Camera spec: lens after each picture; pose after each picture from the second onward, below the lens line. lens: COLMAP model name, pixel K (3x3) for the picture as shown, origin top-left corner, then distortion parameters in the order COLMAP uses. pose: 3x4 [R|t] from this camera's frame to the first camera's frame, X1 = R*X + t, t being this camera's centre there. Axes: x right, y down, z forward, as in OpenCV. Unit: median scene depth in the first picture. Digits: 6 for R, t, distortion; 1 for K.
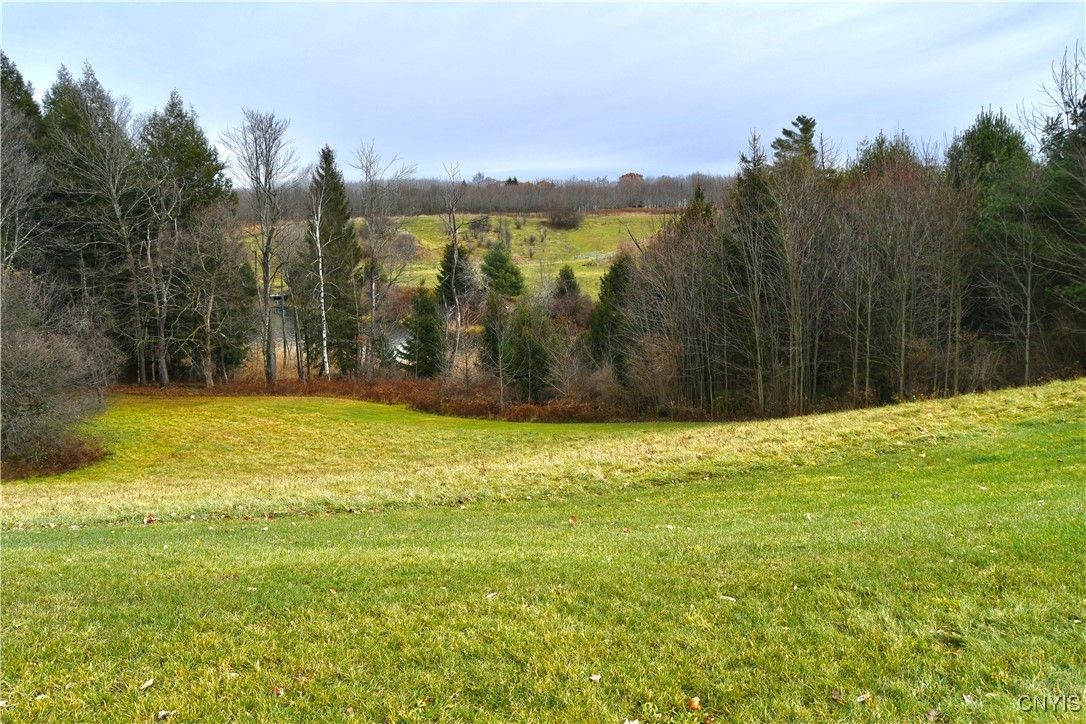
lens RADIAL K [[849.8, 0, 546.1], [0, 849.8, 364.5], [0, 0, 1]] dist [-0.088162, 0.028357]
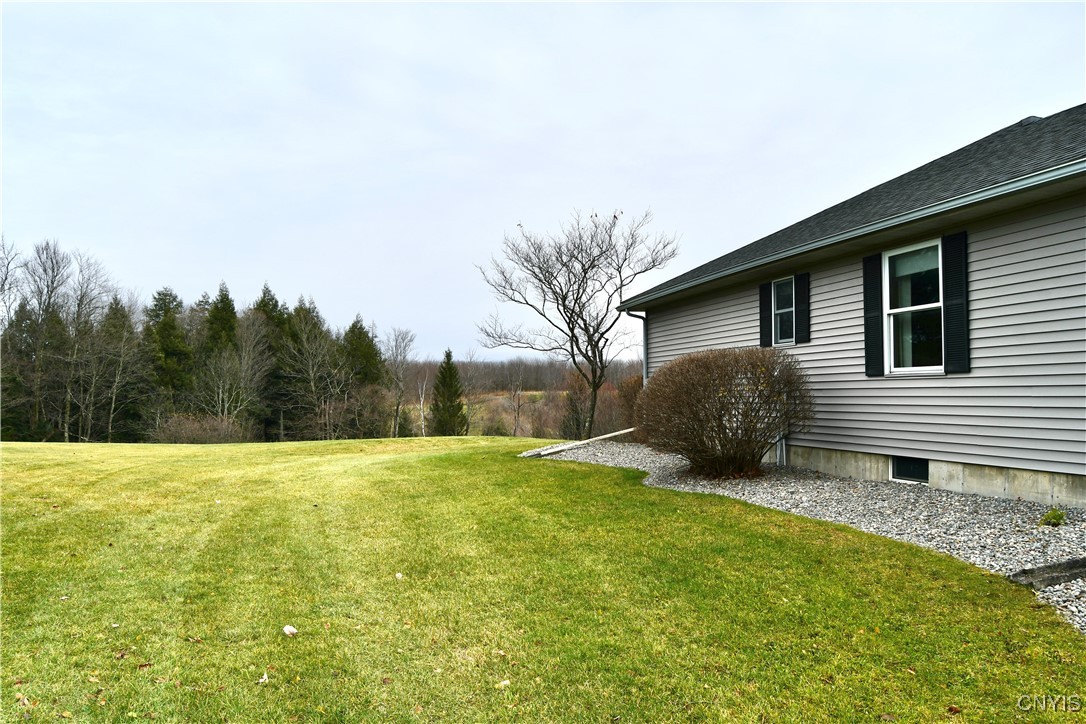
lens RADIAL K [[849.8, 0, 545.4], [0, 849.8, 357.4], [0, 0, 1]] dist [-0.088162, 0.028357]
pose [[0.952178, 0.012252, -0.305299, 0.518883], [-0.075600, 0.977575, -0.196550, 0.062367], [0.296044, 0.210231, 0.931751, -0.522932]]
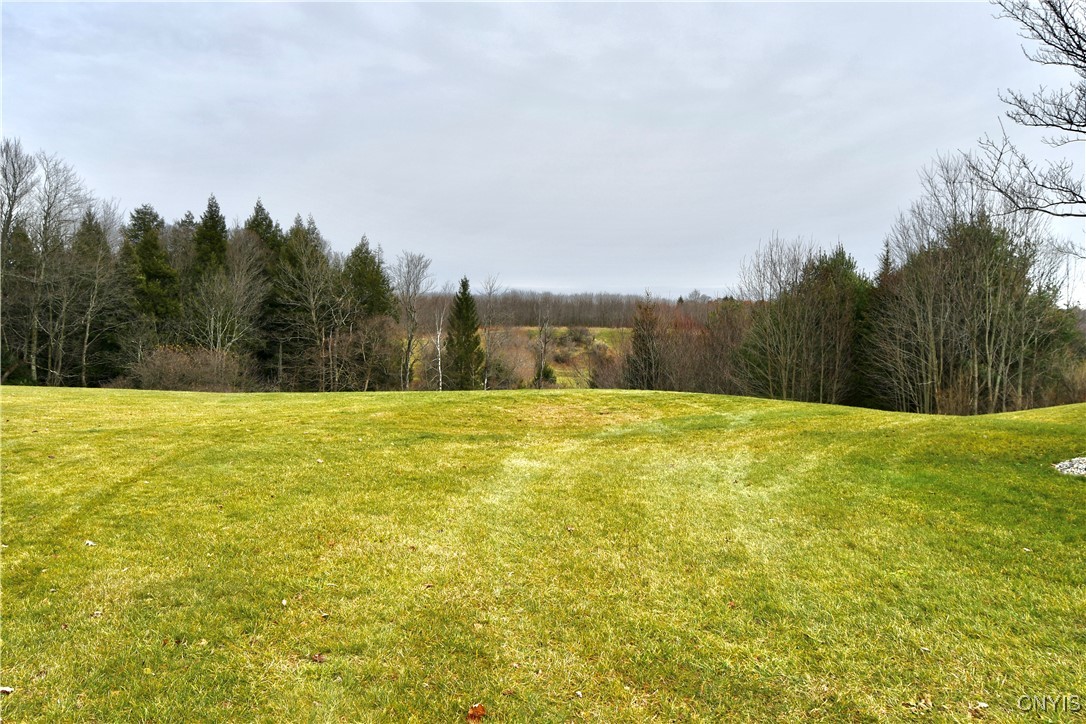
lens RADIAL K [[849.8, 0, 545.9], [0, 849.8, 358.3], [0, 0, 1]] dist [-0.088162, 0.028357]
pose [[0.958383, 0.054534, -0.280229, 0.356332], [-0.092238, 0.988090, -0.123165, 0.039433], [0.270175, 0.143887, 0.951999, -0.357233]]
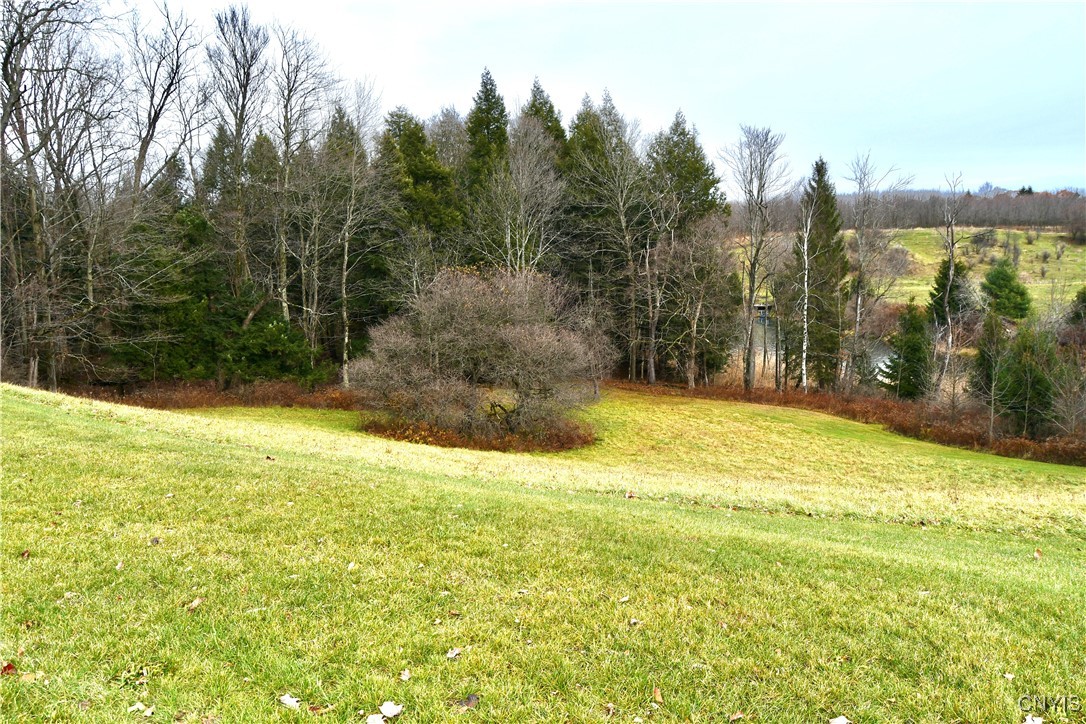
lens RADIAL K [[849.8, 0, 548.7], [0, 849.8, 359.1], [0, 0, 1]] dist [-0.088162, 0.028357]
pose [[0.849264, 0.073474, -0.522832, 0.003633], [-0.083810, 0.996474, 0.003898, 0.000895], [0.521275, 0.040508, 0.852427, -0.009431]]
